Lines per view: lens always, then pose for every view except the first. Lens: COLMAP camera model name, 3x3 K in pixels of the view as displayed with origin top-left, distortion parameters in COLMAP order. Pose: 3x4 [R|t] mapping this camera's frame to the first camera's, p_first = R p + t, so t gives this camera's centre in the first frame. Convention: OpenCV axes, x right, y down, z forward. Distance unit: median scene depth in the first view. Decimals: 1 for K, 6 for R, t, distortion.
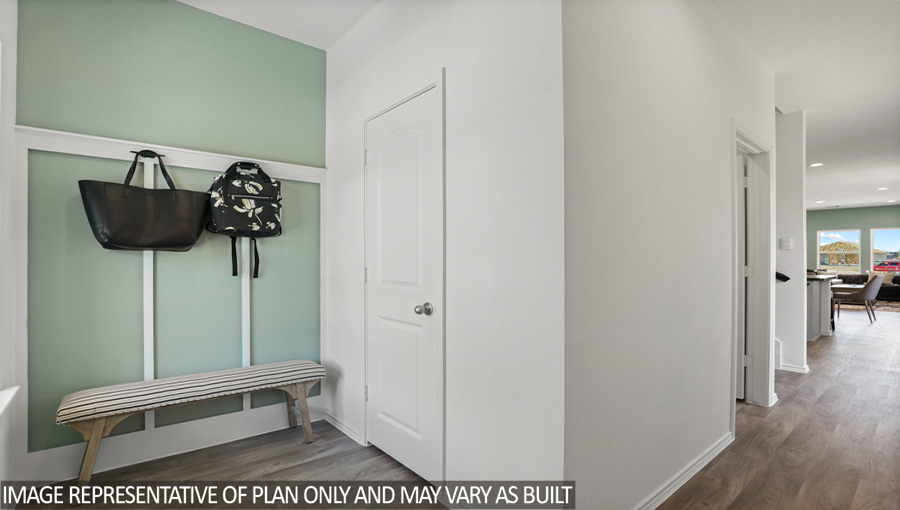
lens RADIAL K [[413.3, 0, 463.4], [0, 413.3, 260.7], [0, 0, 1]] dist [-0.028135, 0.004295]
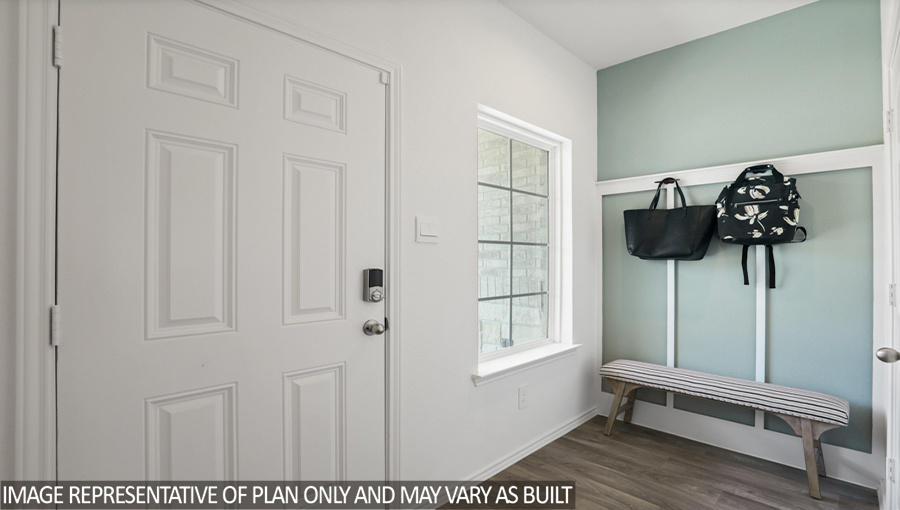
lens RADIAL K [[413.3, 0, 465.3], [0, 413.3, 264.4], [0, 0, 1]] dist [-0.028135, 0.004295]
pose [[0.107304, 0.005814, -0.994209, 0.346592], [-0.009845, 0.999940, 0.004785, -0.010604], [0.994178, 0.009275, 0.107355, 0.239033]]
